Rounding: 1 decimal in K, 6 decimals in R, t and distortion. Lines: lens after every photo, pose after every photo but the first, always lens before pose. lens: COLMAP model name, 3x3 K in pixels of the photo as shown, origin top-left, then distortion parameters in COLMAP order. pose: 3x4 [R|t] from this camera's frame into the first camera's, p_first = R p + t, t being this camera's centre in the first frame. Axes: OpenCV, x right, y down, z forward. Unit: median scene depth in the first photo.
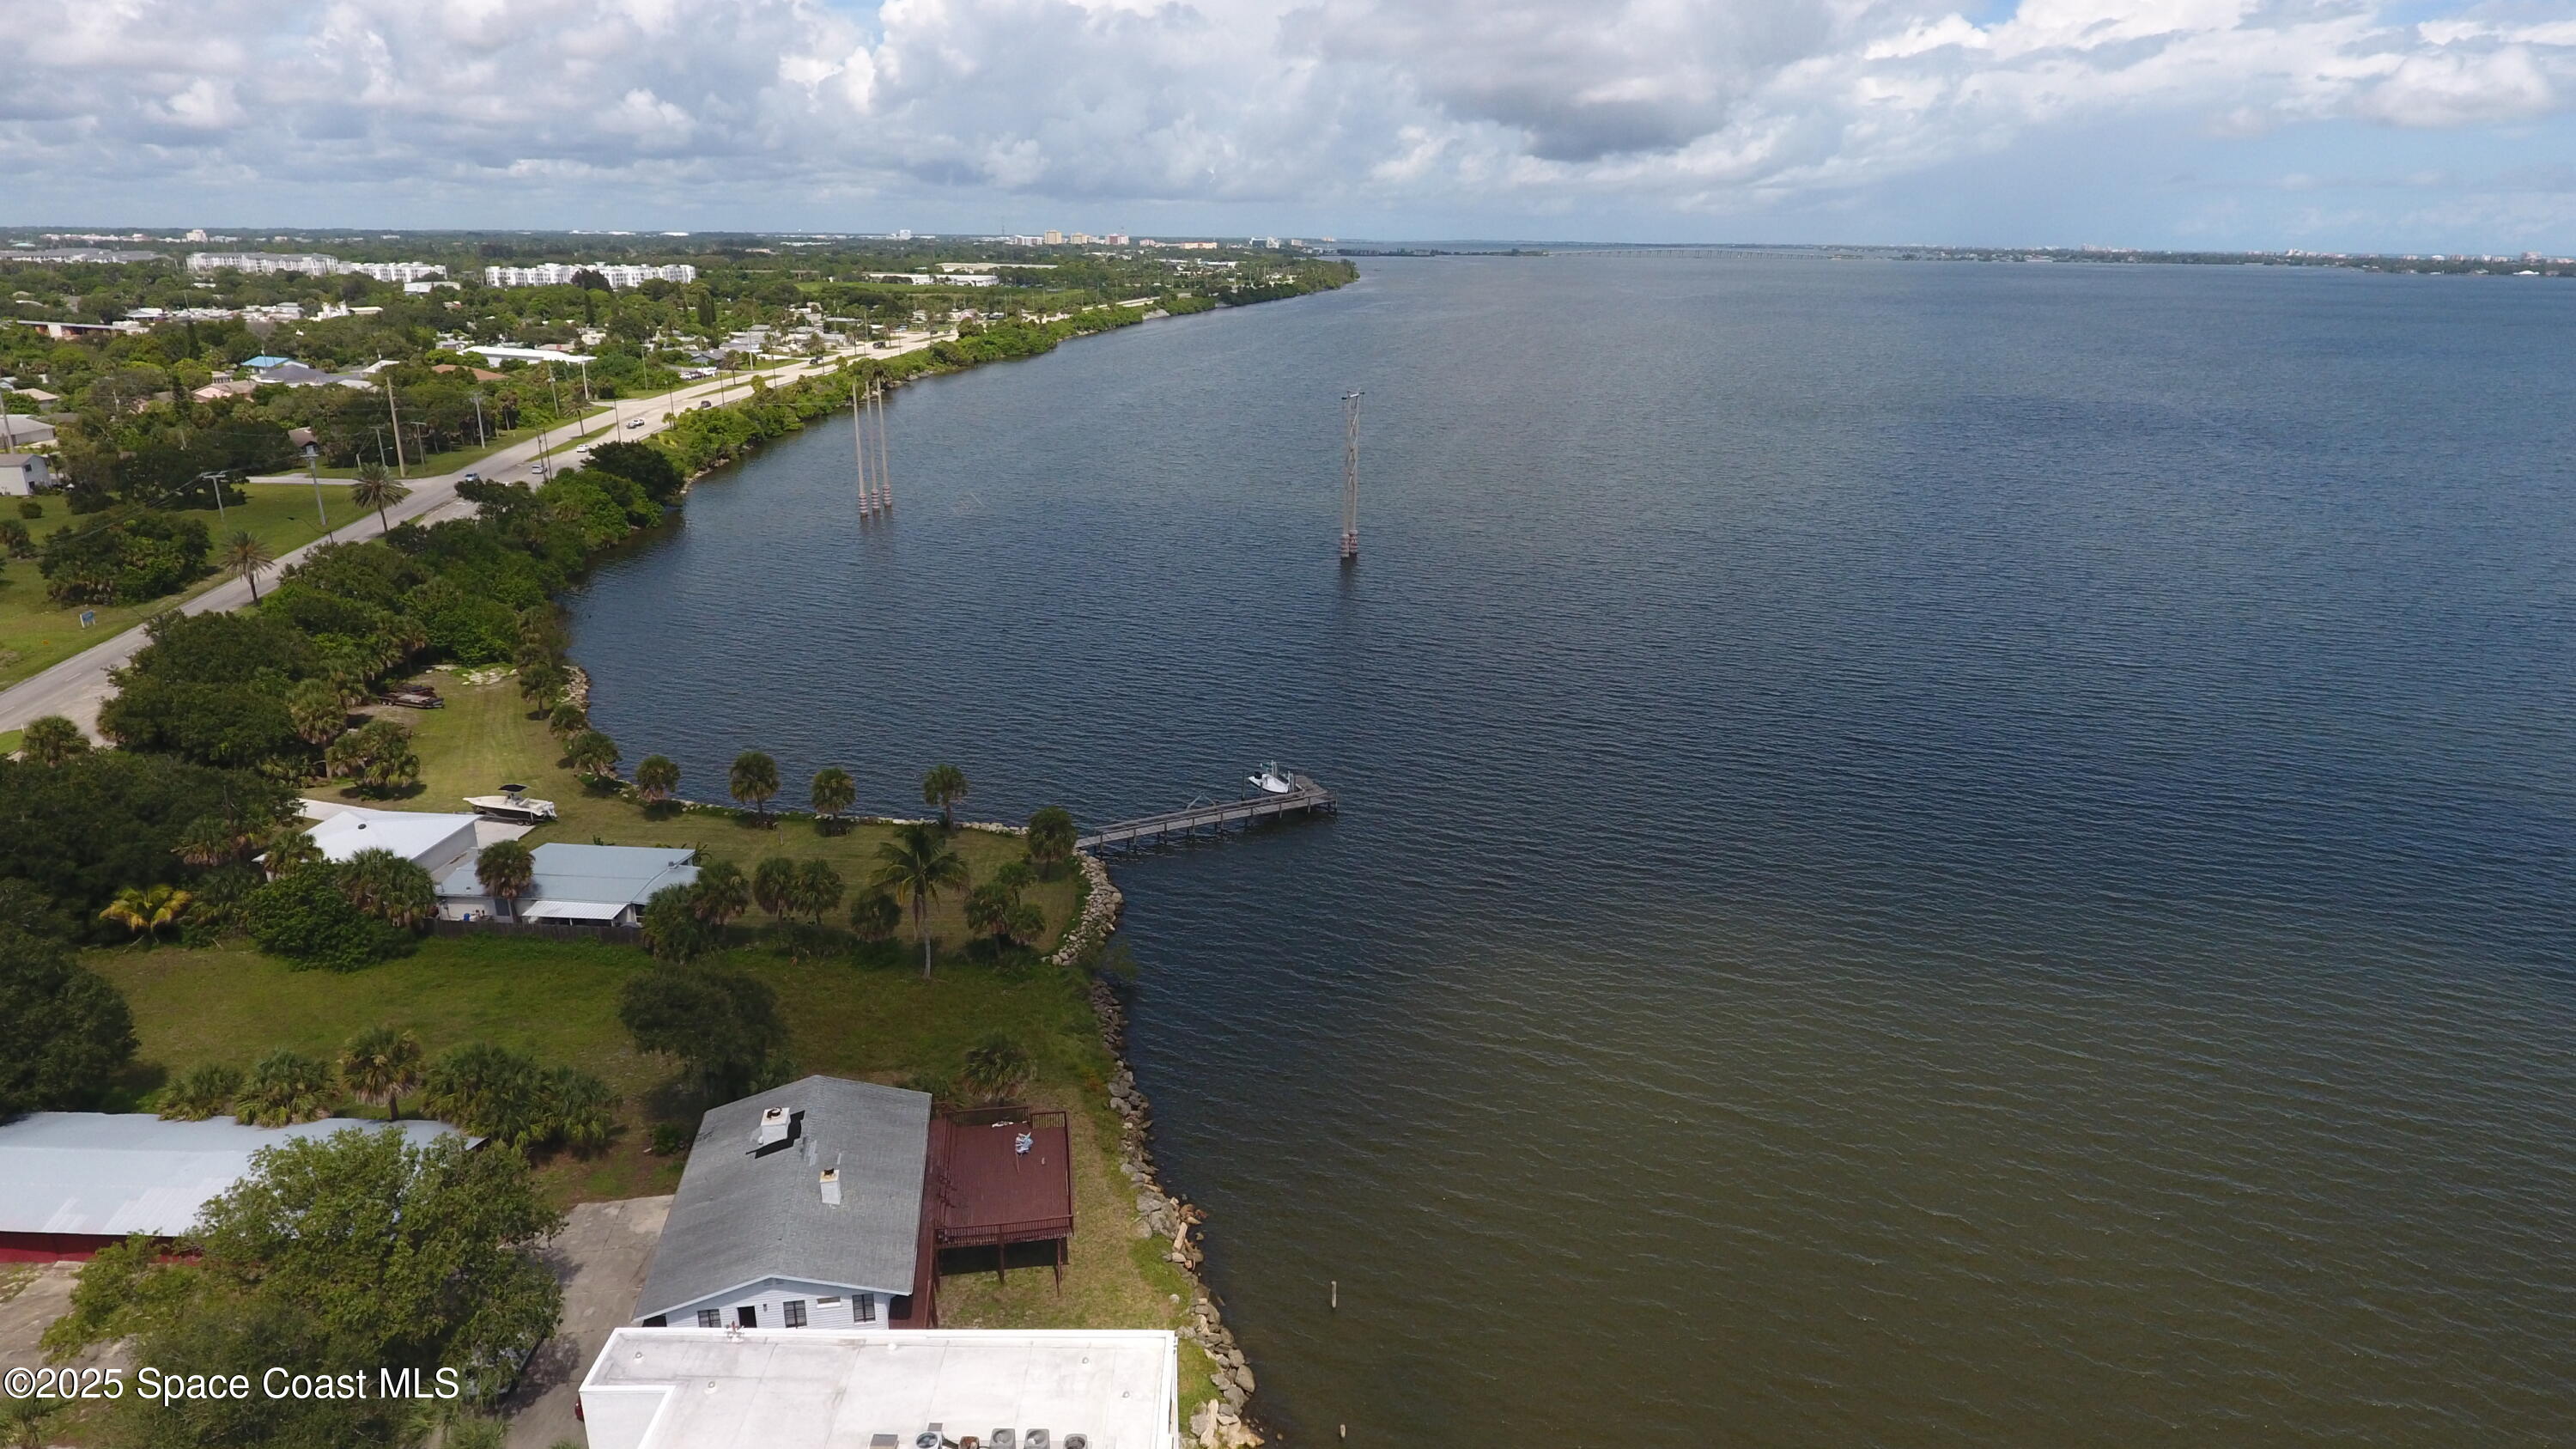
lens RADIAL K [[1519.0, 0, 1288.0], [0, 1519.0, 724.5], [0, 0, 1]] dist [0.001915, -0.001213]
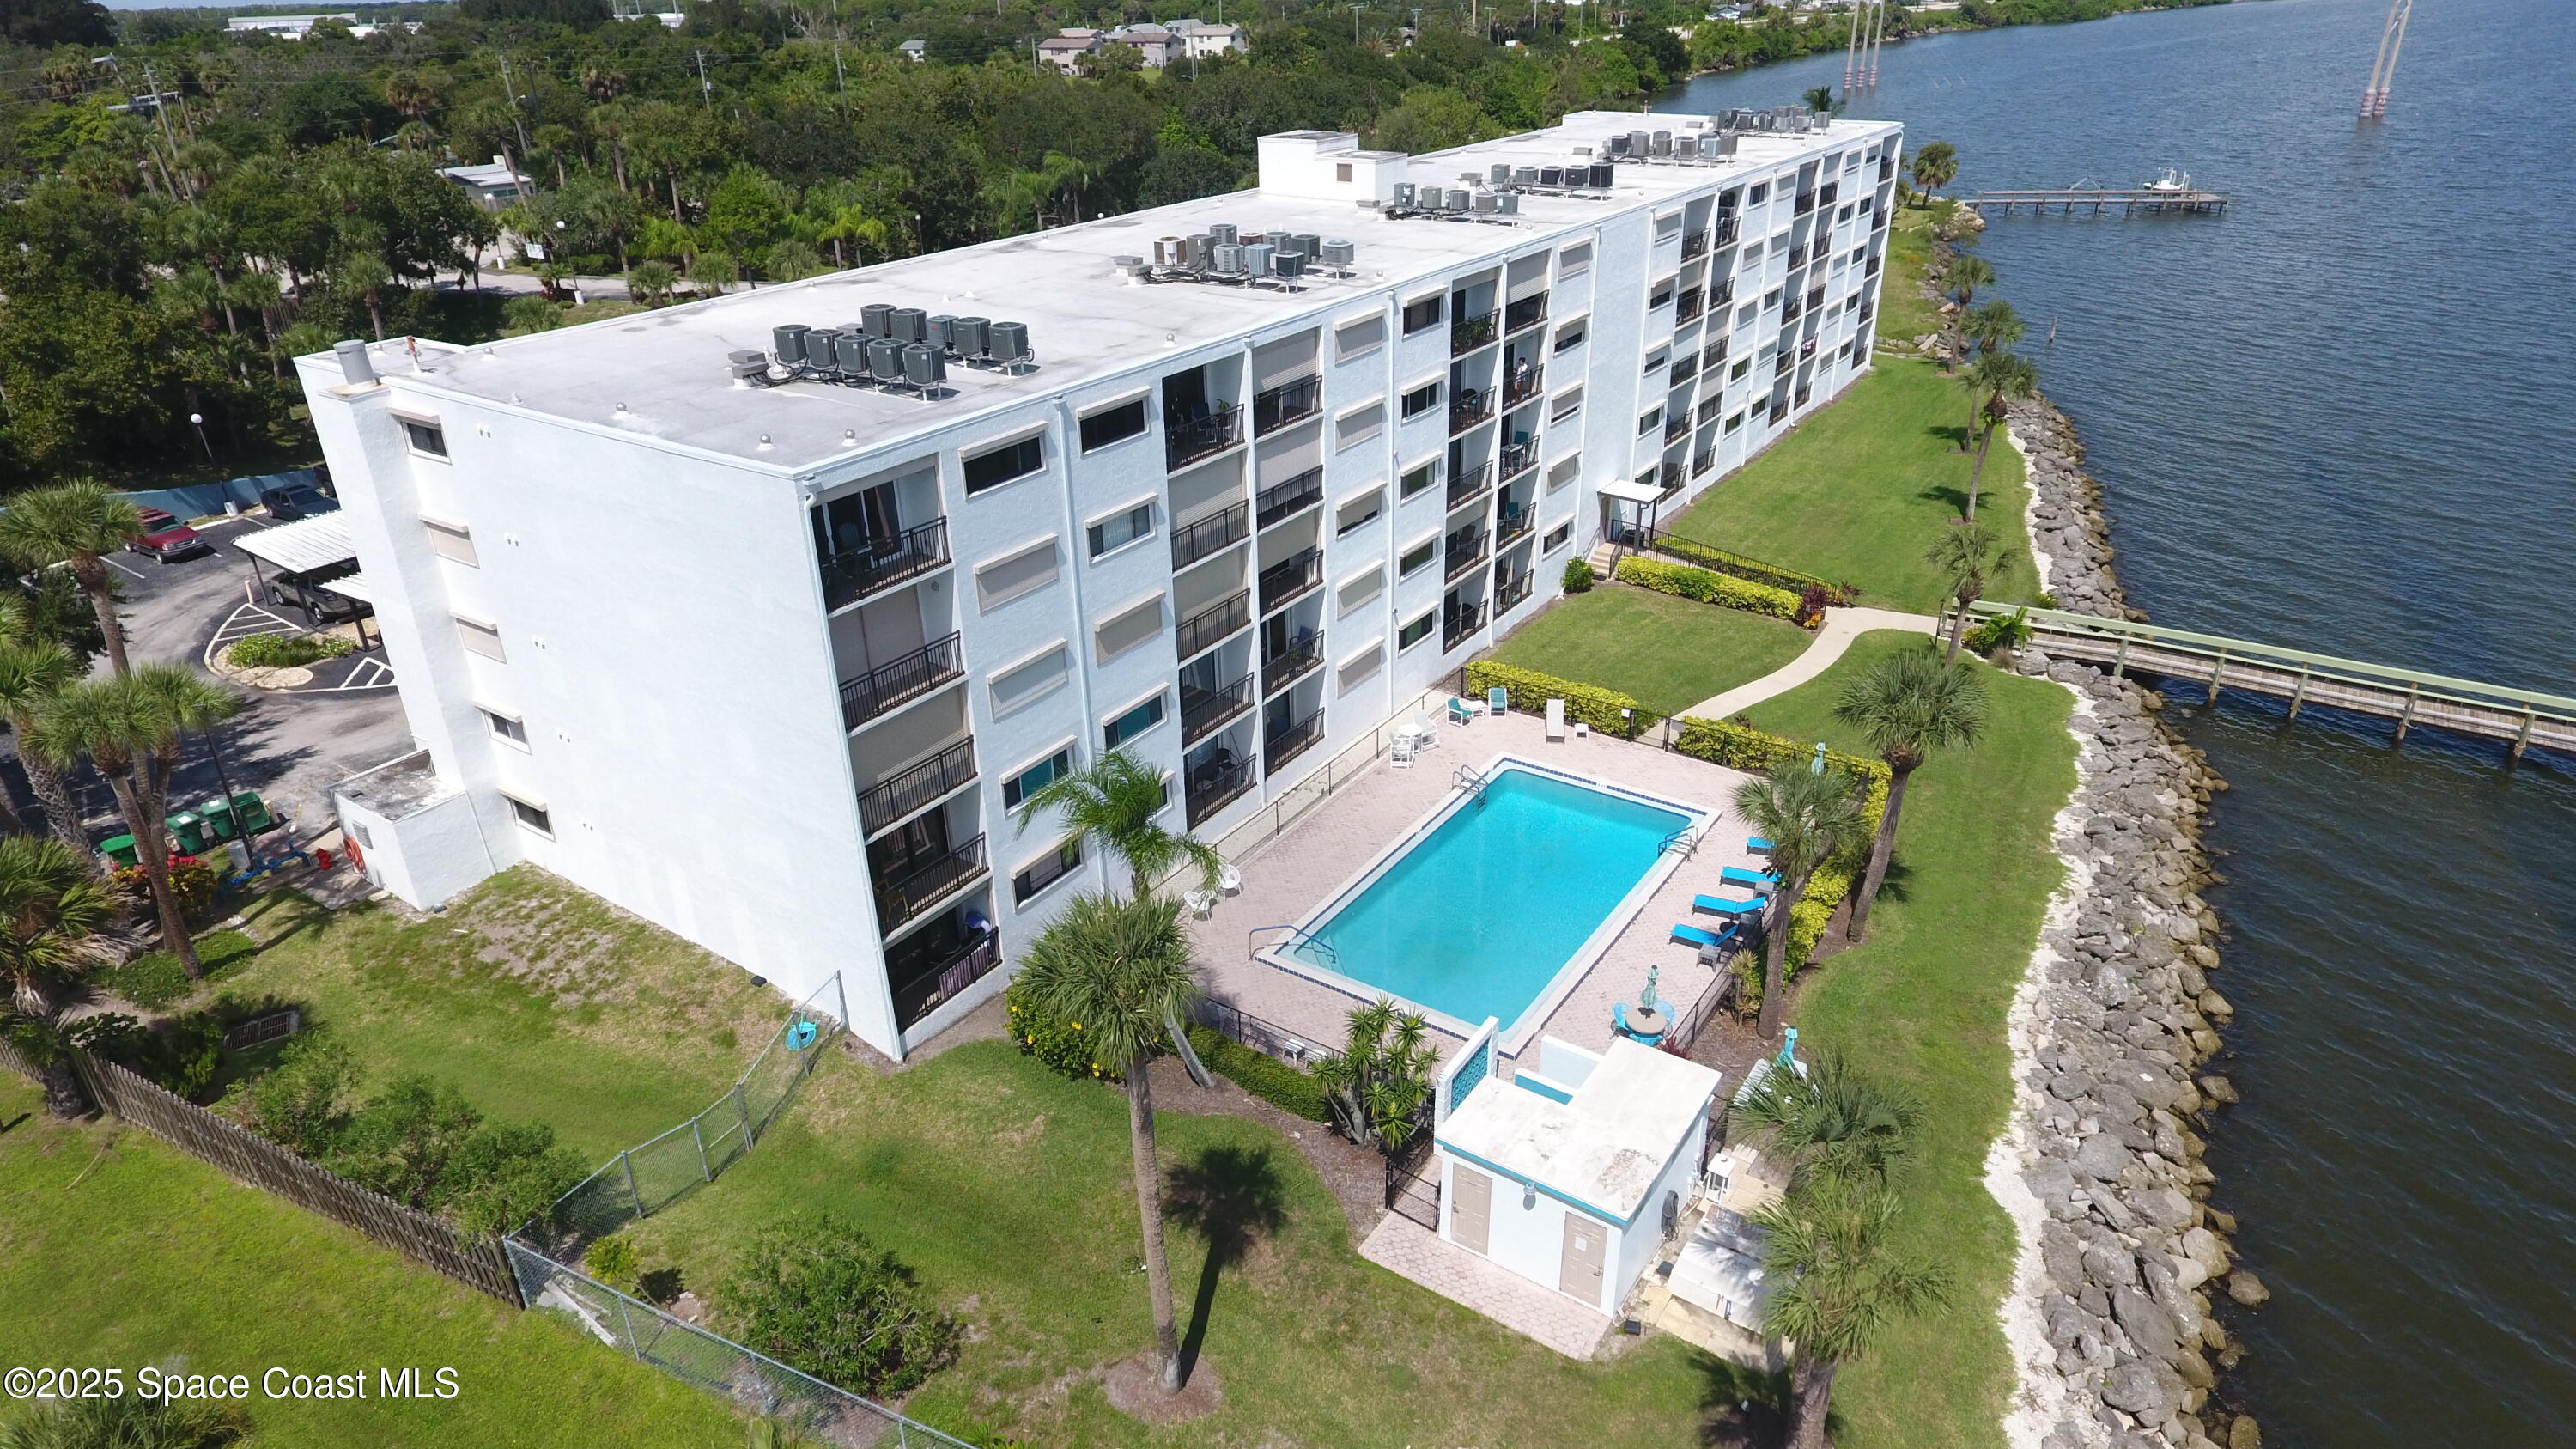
lens RADIAL K [[1517.2, 0, 1288.0], [0, 1517.2, 724.5], [0, 0, 1]] dist [-0.001923, 0.001210]
pose [[0.813743, 0.227646, -0.534789, 0.060938], [-0.145194, 0.970553, 0.192211, 0.122848], [0.562798, -0.078762, 0.822834, -0.110887]]
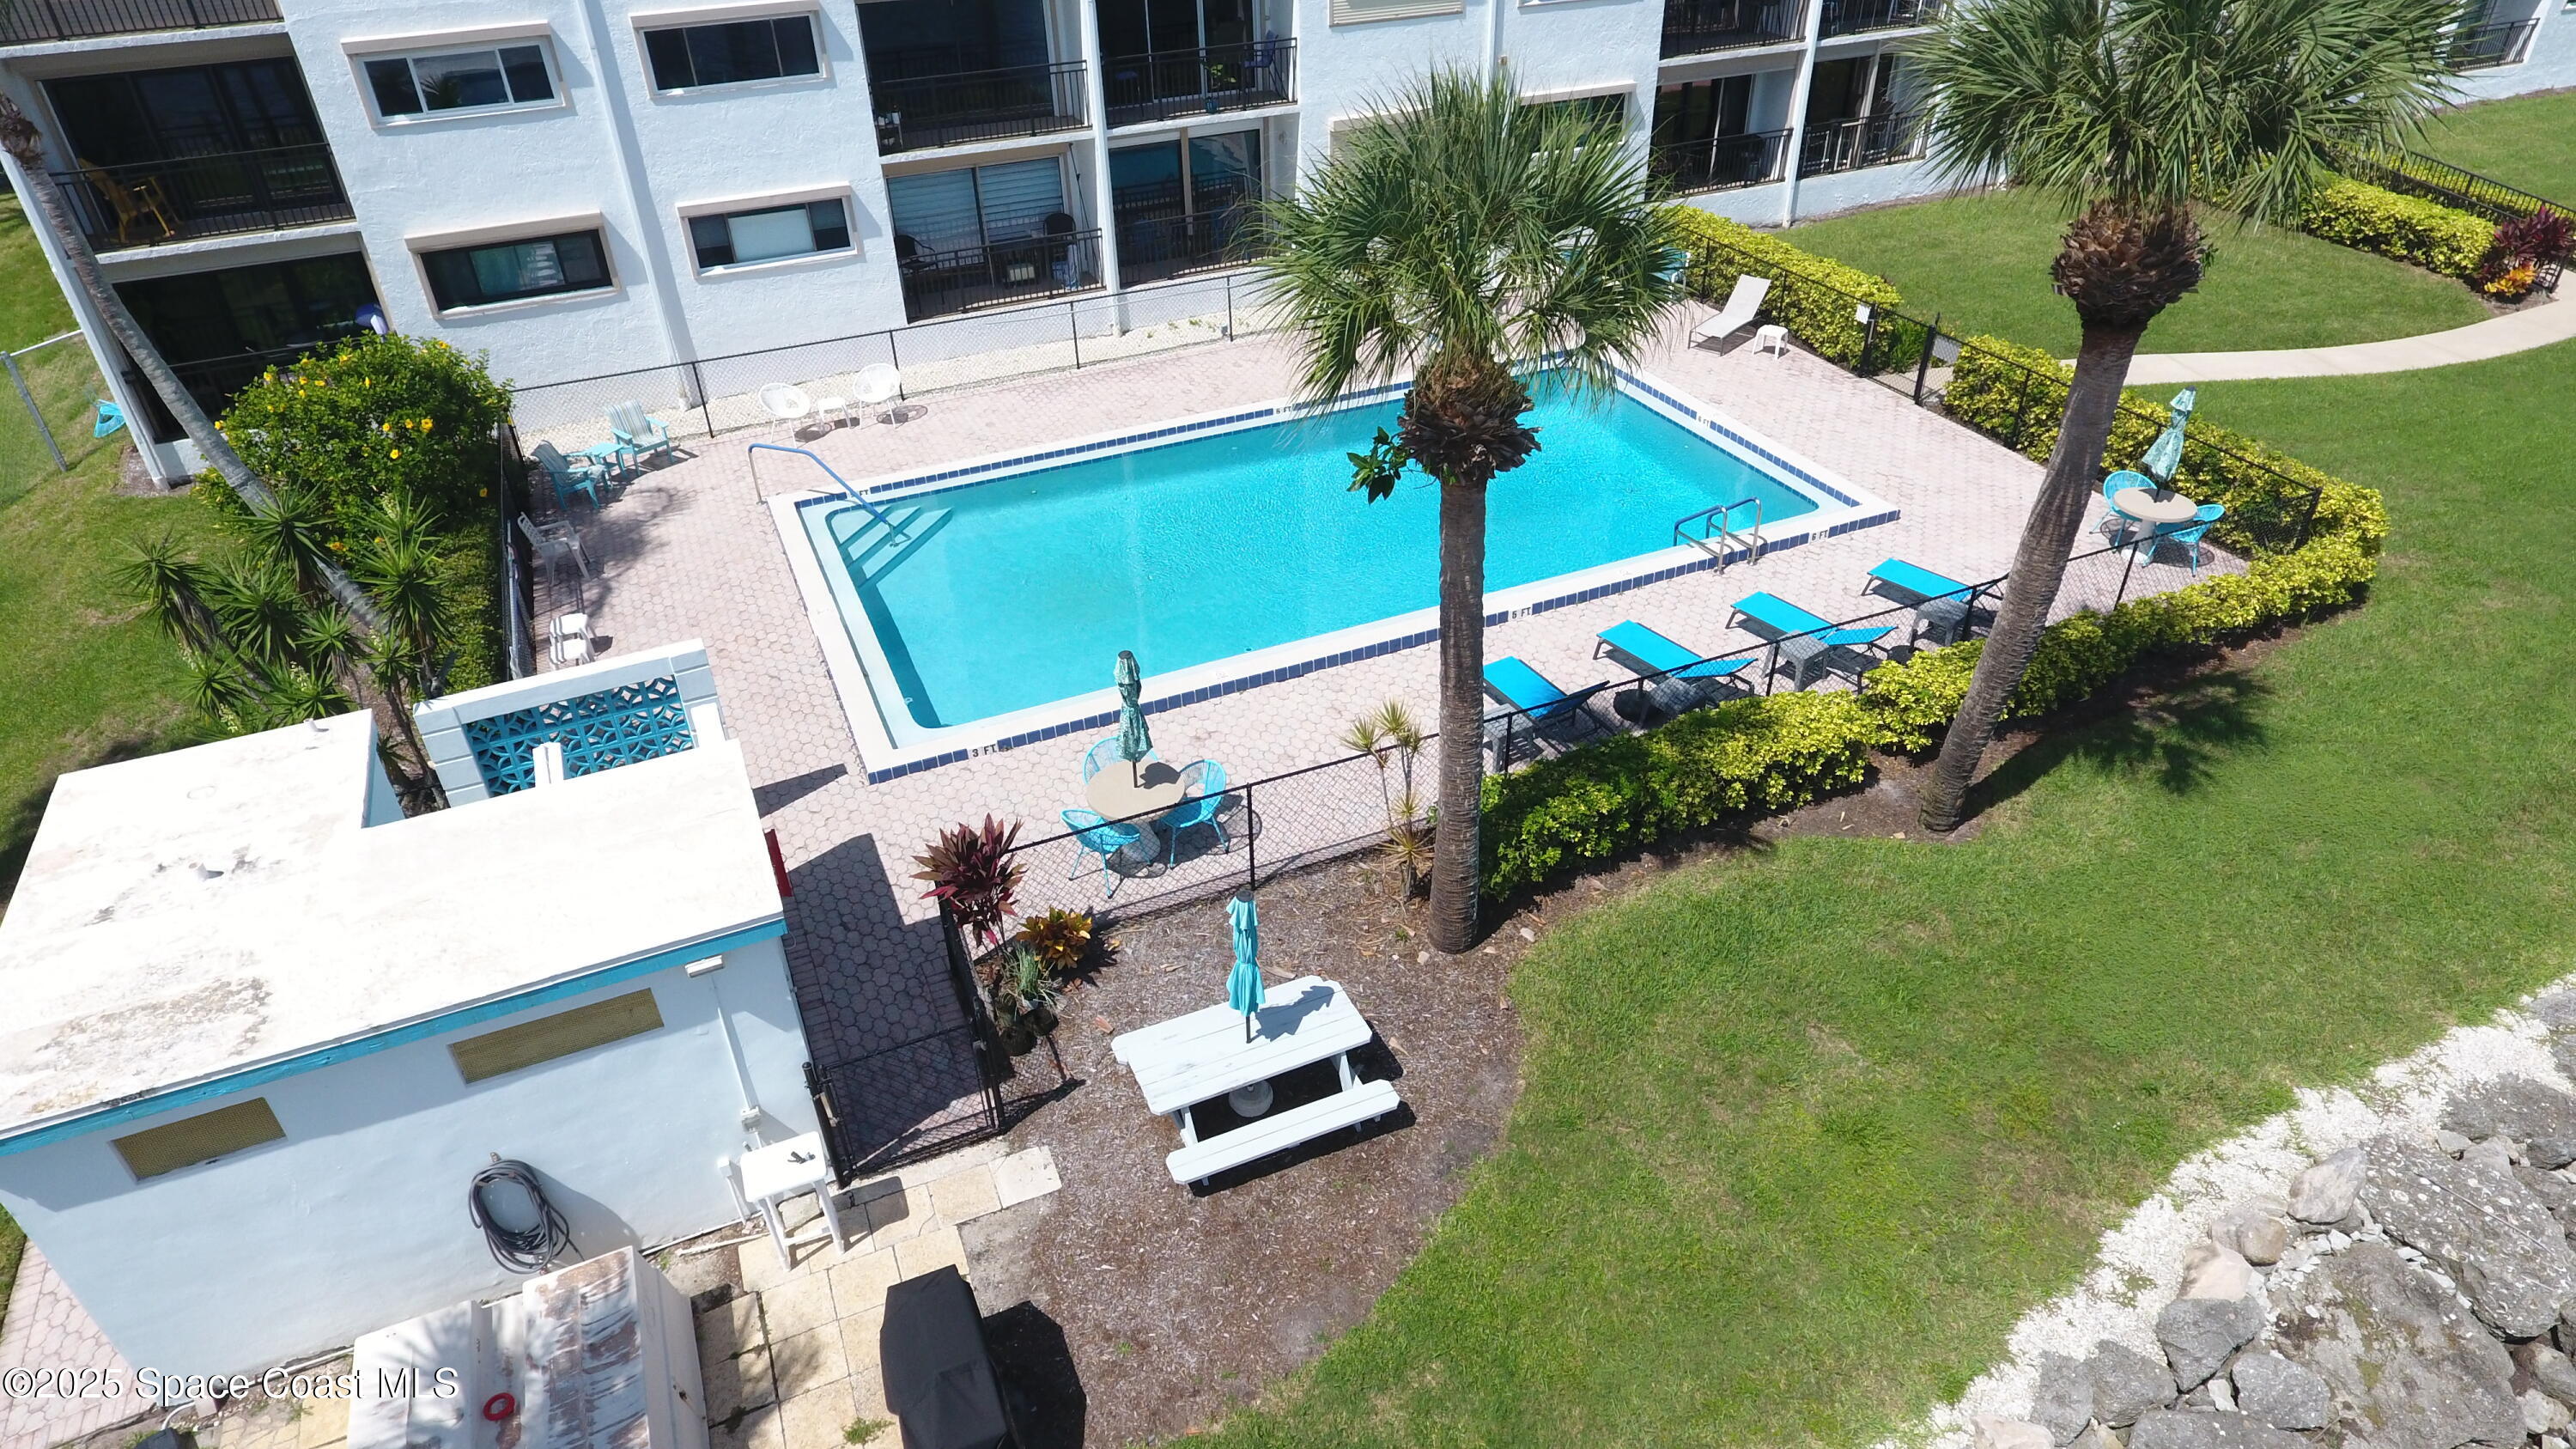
lens RADIAL K [[1526.7, 0, 1288.0], [0, 1526.7, 724.5], [0, 0, 1]] dist [-0.000827, 0.000558]
pose [[0.394241, 0.489485, -0.777804, 0.063191], [-0.253225, 0.871448, 0.420066, 0.137888], [0.883432, 0.031353, 0.467510, -0.032917]]
